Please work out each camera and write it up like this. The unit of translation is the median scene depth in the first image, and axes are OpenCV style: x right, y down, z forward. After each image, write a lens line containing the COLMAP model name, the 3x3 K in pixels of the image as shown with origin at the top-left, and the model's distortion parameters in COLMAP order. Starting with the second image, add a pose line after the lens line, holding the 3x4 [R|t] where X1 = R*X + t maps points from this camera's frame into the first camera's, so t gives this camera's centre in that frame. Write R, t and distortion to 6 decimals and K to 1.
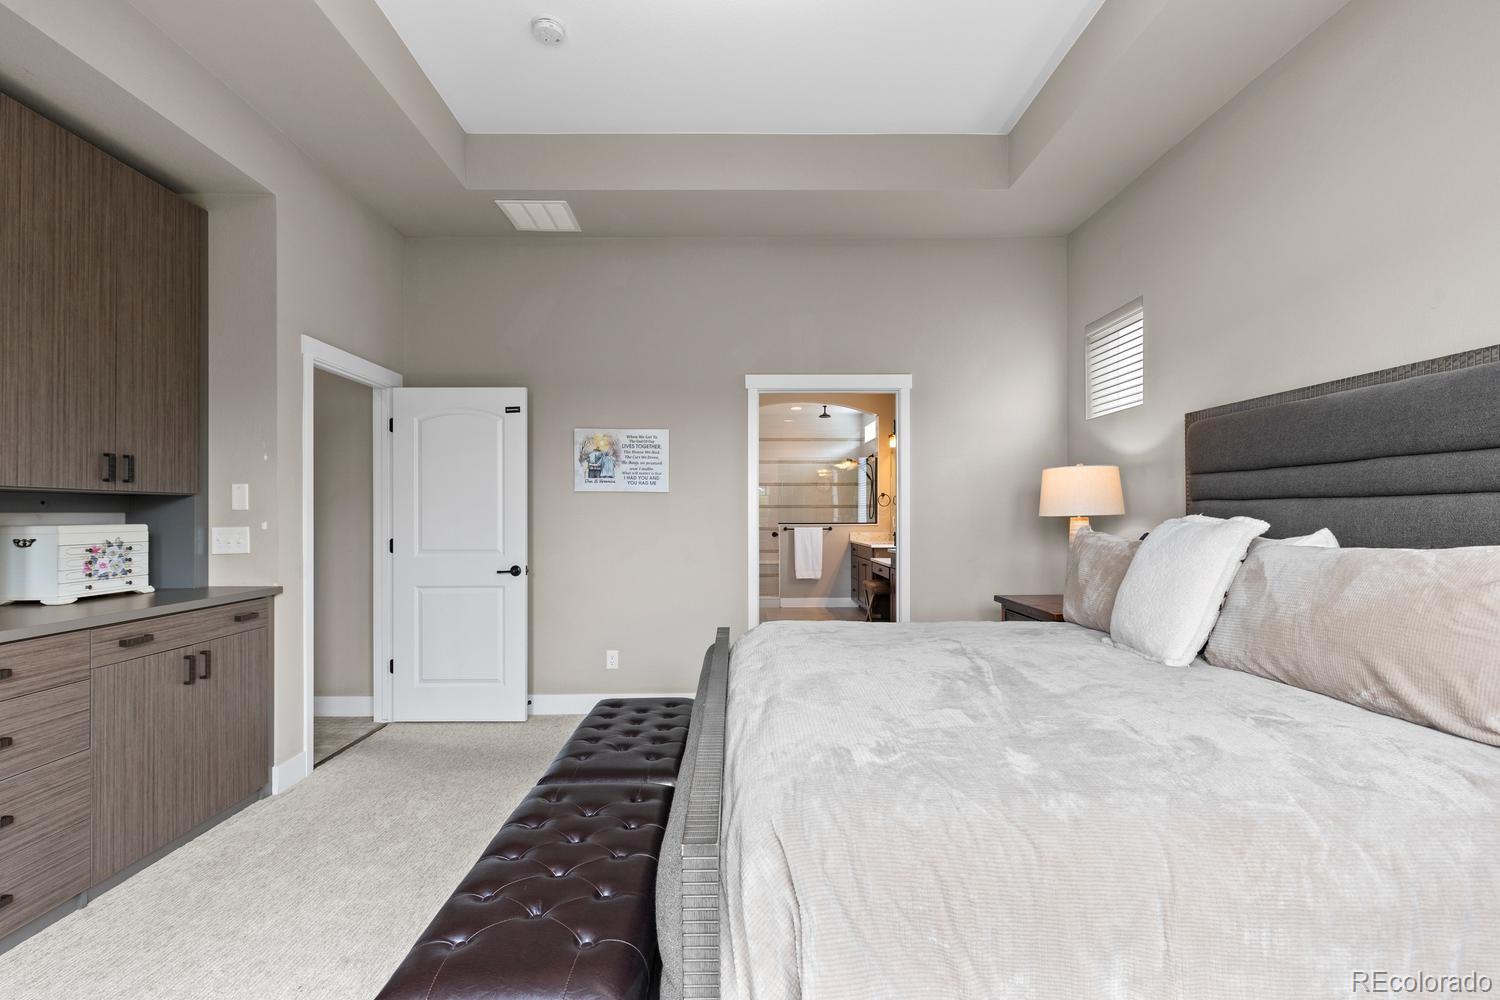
lens RADIAL K [[675.3, 0, 746.1], [0, 675.3, 509.4], [0, 0, 1]] dist [0.002814, -0.001115]
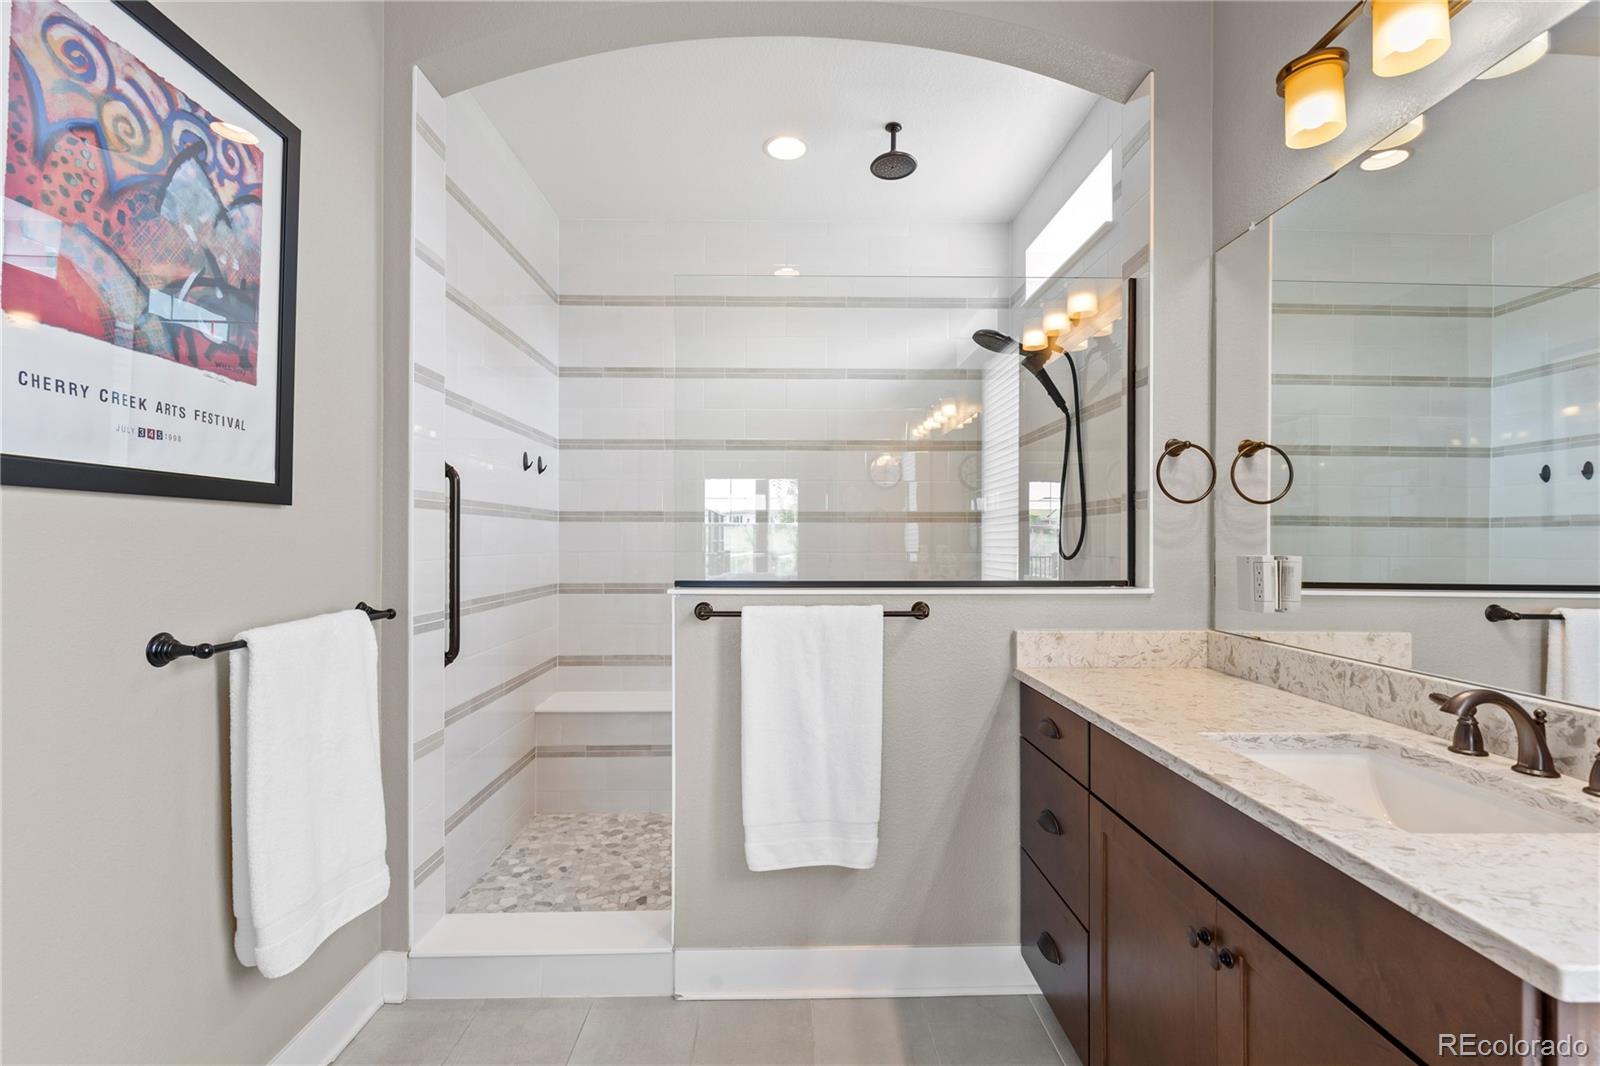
lens RADIAL K [[720.3, 0, 803.8], [0, 720.3, 530.3], [0, 0, 1]] dist [0.002814, -0.001115]
pose [[0.999975, 0.004876, 0.005067, 0.088189], [-0.004896, 0.999981, 0.003762, 0.003114], [-0.005048, -0.003787, 0.999980, 0.782042]]
